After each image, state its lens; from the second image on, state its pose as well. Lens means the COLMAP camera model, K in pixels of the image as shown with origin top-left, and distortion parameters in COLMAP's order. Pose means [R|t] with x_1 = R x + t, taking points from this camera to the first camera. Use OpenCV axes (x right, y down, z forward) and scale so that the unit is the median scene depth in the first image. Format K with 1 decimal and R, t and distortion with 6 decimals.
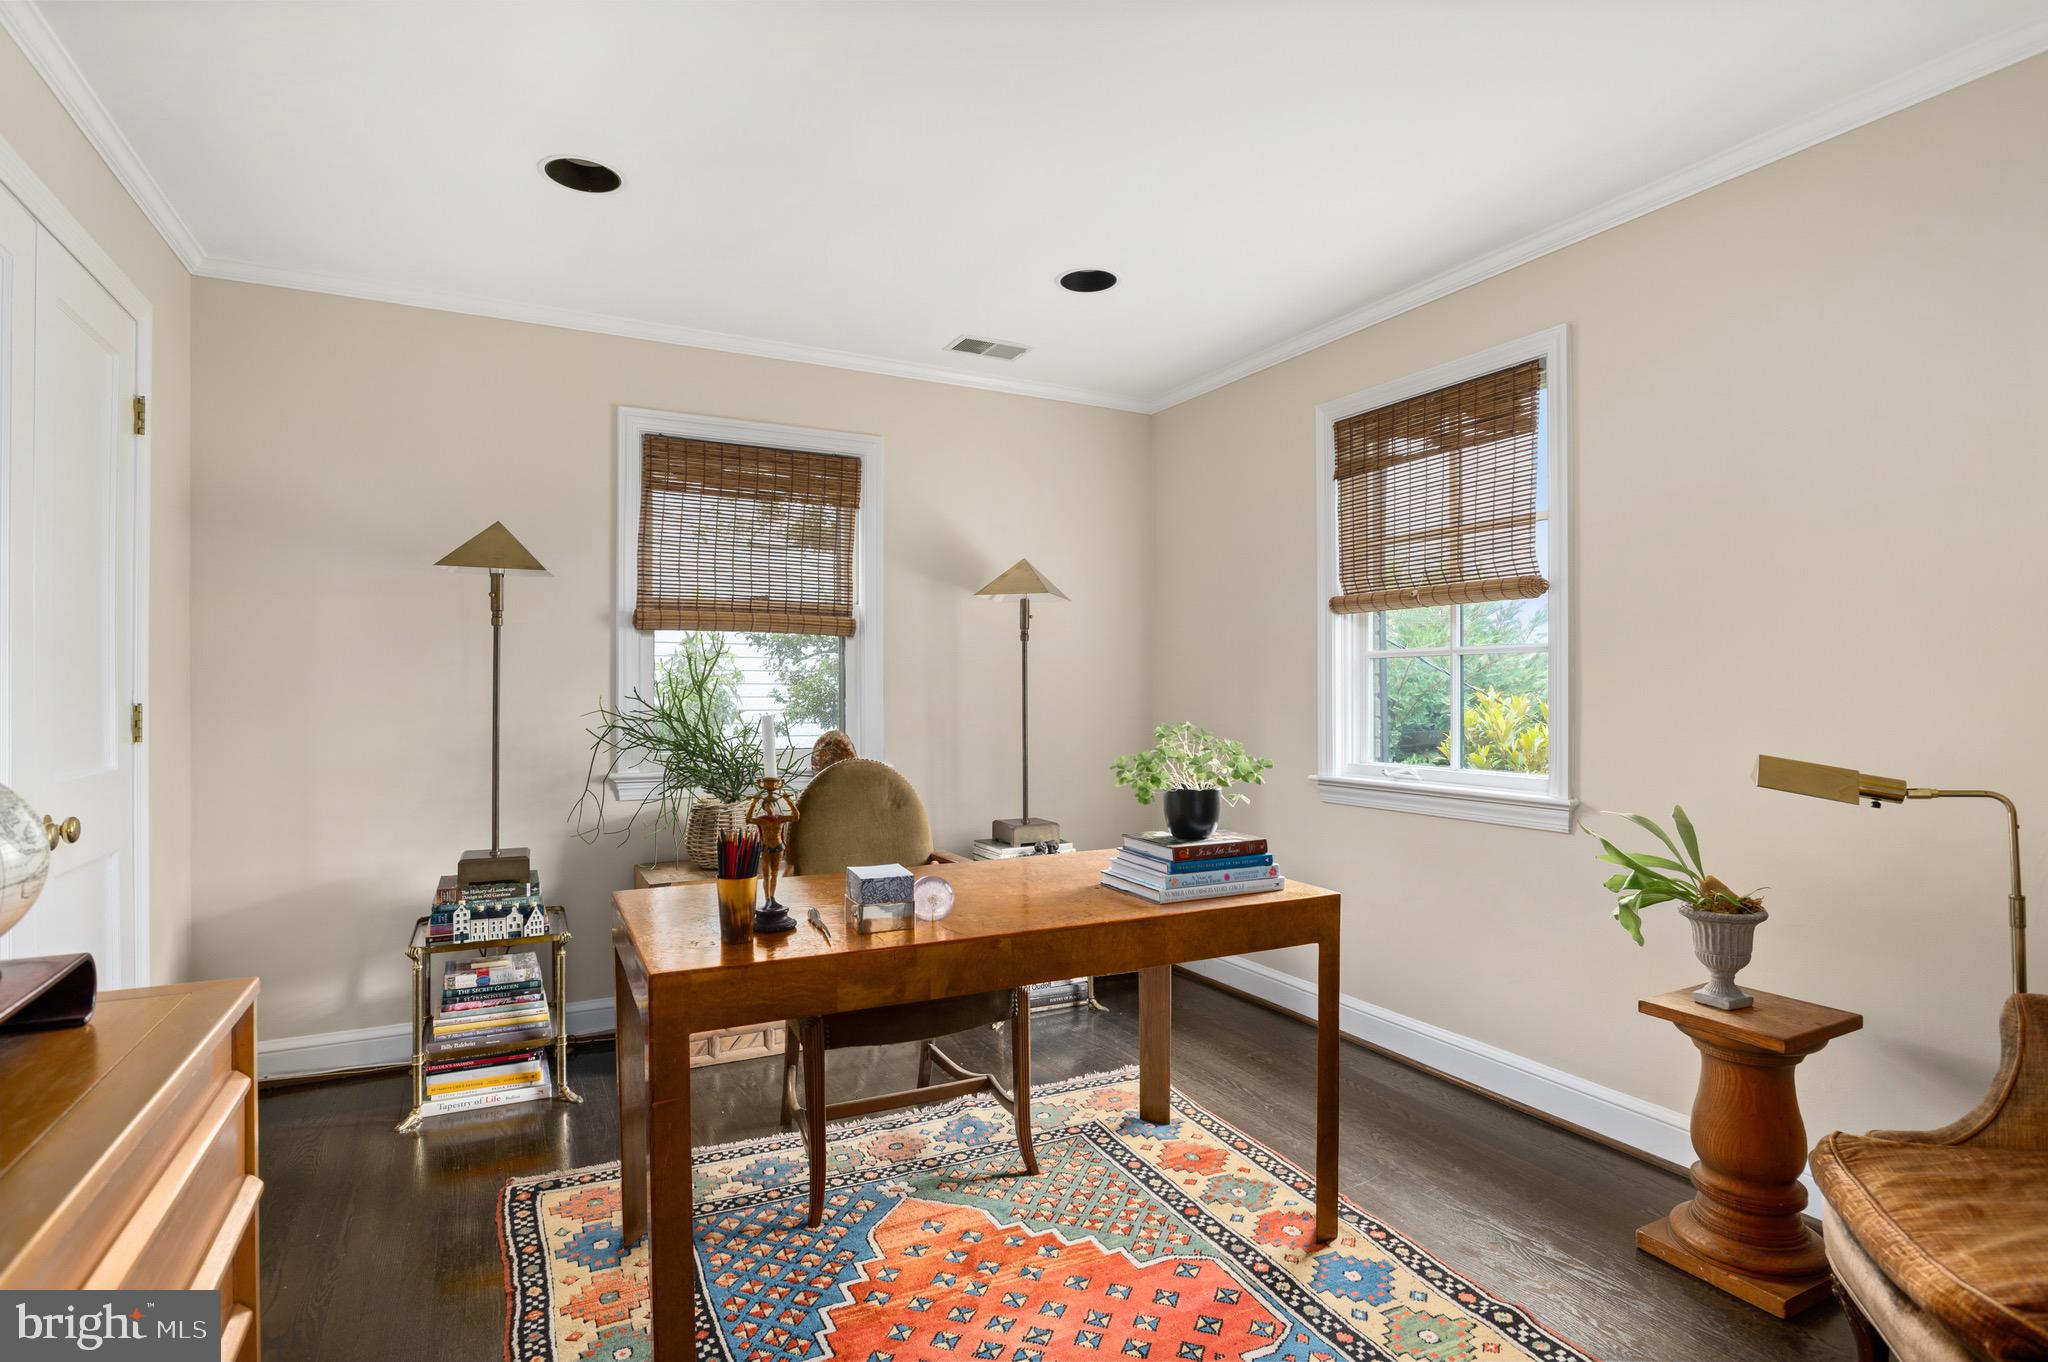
lens RADIAL K [[1026.8, 0, 1024.0], [0, 1026.8, 681.0], [0, 0, 1]] dist [-0.036659, 0.014741]
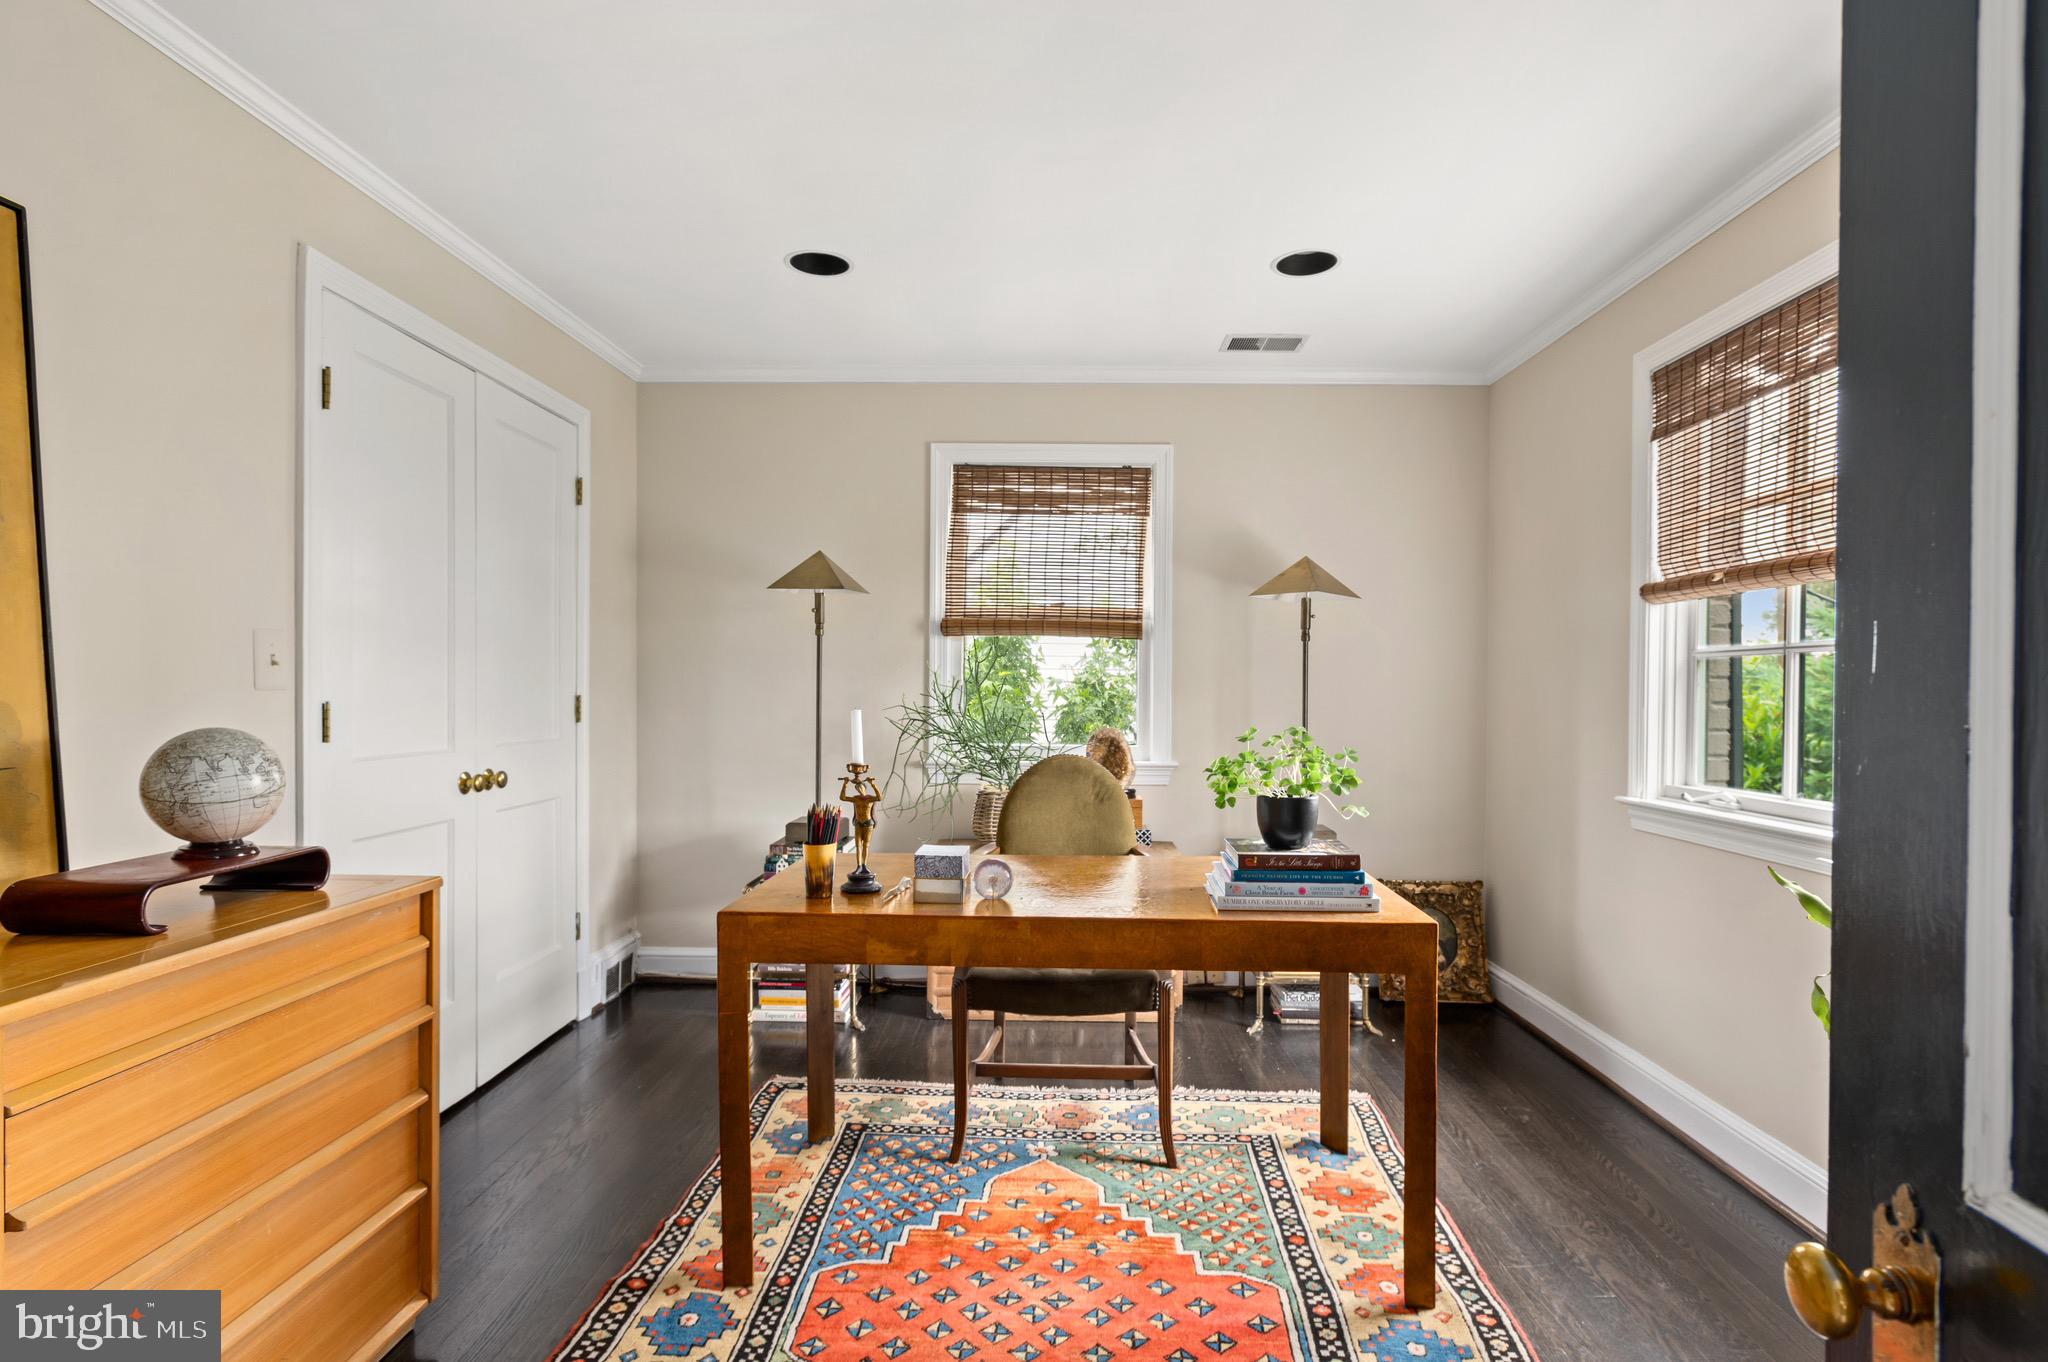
lens RADIAL K [[1022.3, 0, 1026.0], [0, 1022.3, 696.1], [0, 0, 1]] dist [-0.011367, 0.001324]
pose [[0.875812, 0.012067, -0.482501, 0.376619], [-0.004857, 0.999857, 0.016191, -0.002557], [0.482627, -0.011837, 0.875746, 0.044494]]
